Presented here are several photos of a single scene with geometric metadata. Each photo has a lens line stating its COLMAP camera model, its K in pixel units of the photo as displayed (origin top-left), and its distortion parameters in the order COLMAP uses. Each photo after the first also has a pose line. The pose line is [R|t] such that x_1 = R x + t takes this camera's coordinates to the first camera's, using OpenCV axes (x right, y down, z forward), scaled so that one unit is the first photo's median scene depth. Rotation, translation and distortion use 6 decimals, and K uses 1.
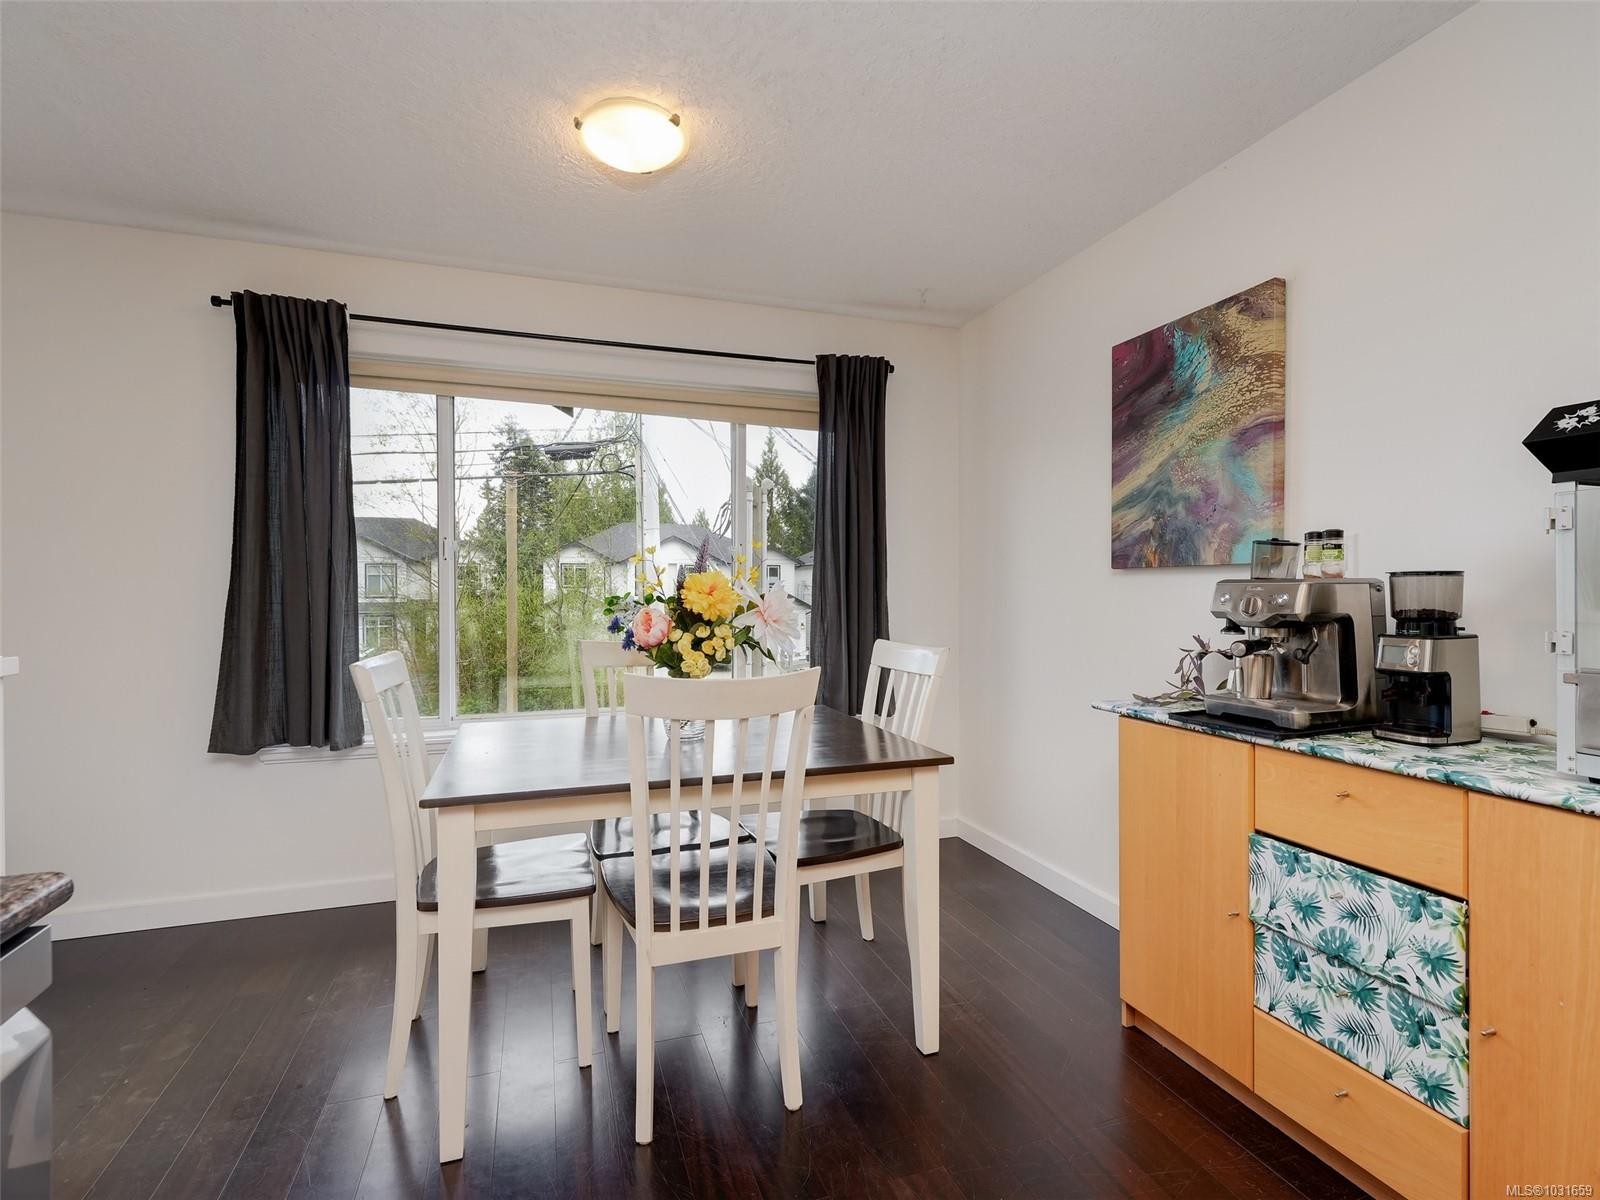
lens RADIAL K [[718.2, 0, 803.4], [0, 718.2, 596.7], [0, 0, 1]] dist [0.011375, -0.000287]
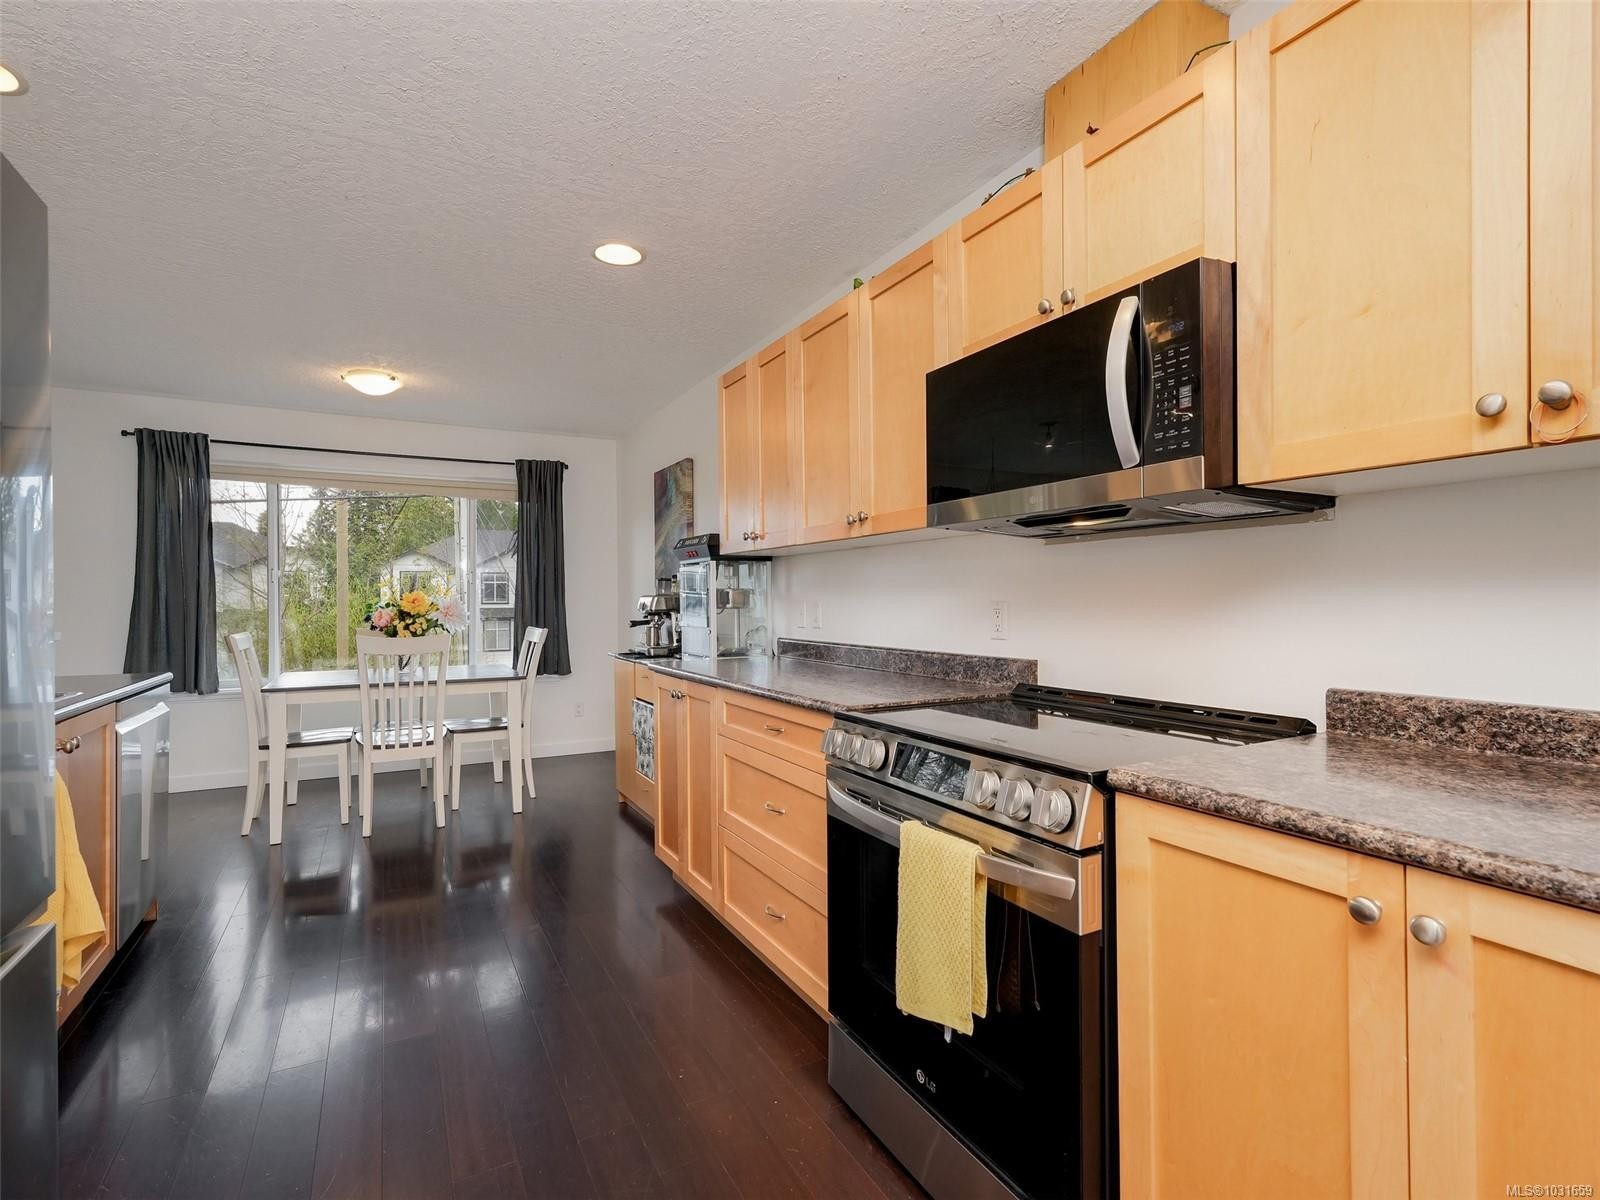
lens RADIAL K [[762.7, 0, 800.0], [0, 762.7, 600.0], [0, 0, 1]] dist [0.023127, 0.000470]
pose [[0.989941, -0.003280, 0.141445, 0.512479], [0.004040, 0.999979, -0.005087, 0.003665], [-0.141425, 0.005608, 0.989933, -1.047572]]
